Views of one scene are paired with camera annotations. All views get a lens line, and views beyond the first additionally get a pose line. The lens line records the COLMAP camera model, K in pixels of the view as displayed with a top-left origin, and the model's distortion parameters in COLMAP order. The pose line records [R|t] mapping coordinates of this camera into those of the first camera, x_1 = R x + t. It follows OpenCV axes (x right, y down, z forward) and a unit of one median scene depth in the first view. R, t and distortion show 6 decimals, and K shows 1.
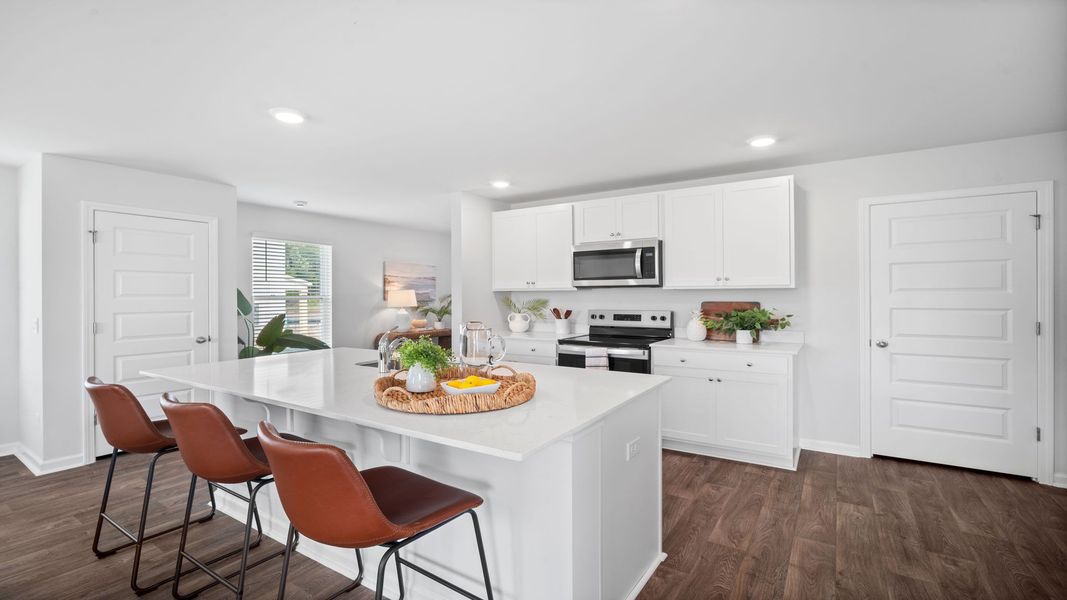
lens RADIAL K [[472.7, 0, 533.6], [0, 472.7, 293.1], [0, 0, 1]] dist [-0.012526, 0.001259]
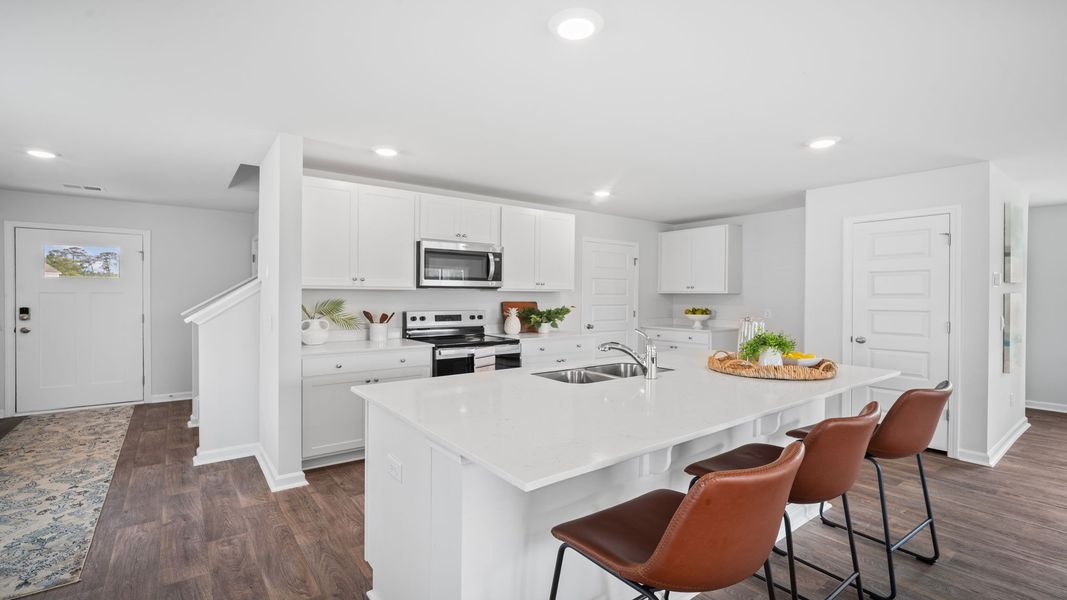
lens RADIAL K [[472.7, 0, 544.2], [0, 472.7, 298.0], [0, 0, 1]] dist [-0.012526, 0.001259]
pose [[0.316895, 0.001717, 0.948459, -0.715235], [-0.013074, 0.999911, 0.002558, 0.004472], [-0.948370, -0.013211, 0.316890, 0.512221]]
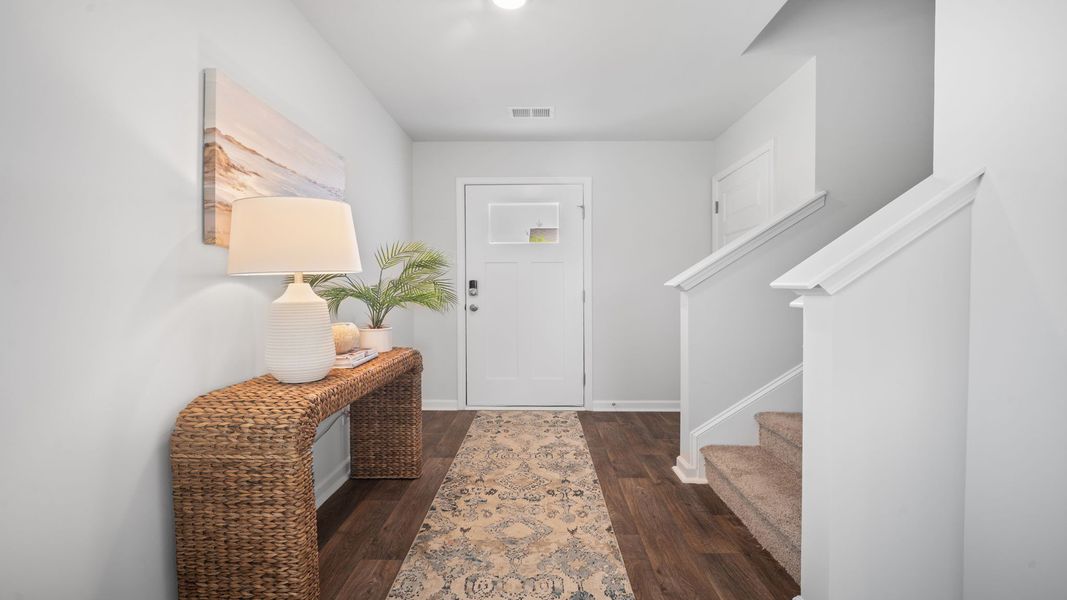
lens RADIAL K [[472.7, 0, 537.3], [0, 472.7, 293.7], [0, 0, 1]] dist [-0.012526, 0.001259]
pose [[0.836442, -0.003180, 0.548047, -0.479321], [-0.007961, 0.999807, 0.017950, 0.051629], [-0.547998, -0.019377, 0.836255, 1.138707]]
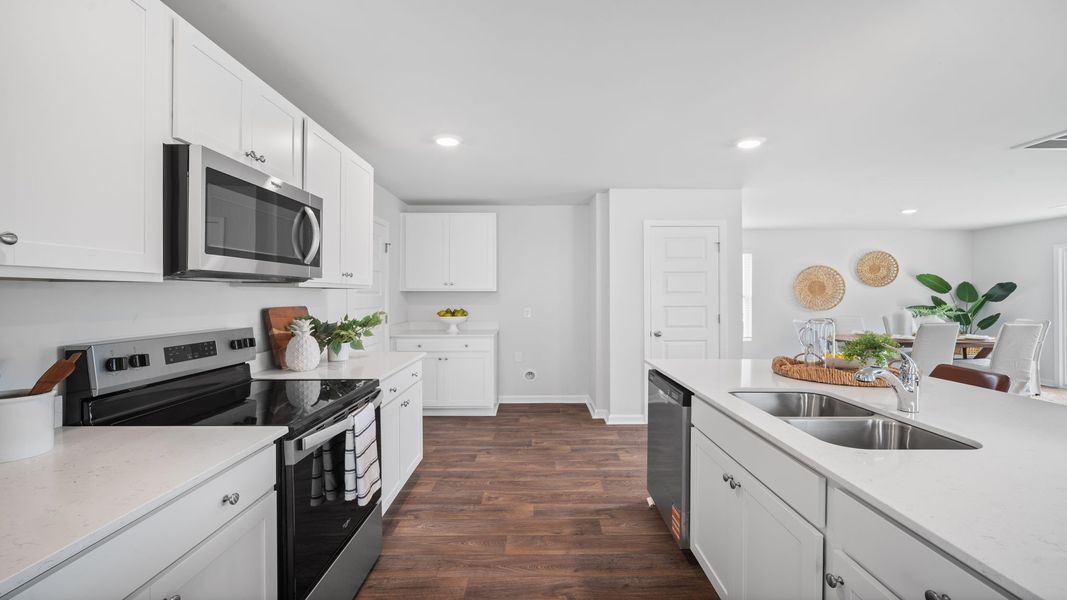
lens RADIAL K [[472.7, 0, 544.7], [0, 472.7, 301.2], [0, 0, 1]] dist [-0.012526, 0.001259]
pose [[-0.560966, -0.007171, 0.827808, -0.323948], [-0.002326, 0.999972, 0.007087, 0.004411], [-0.827836, 0.002050, -0.560967, 1.016291]]
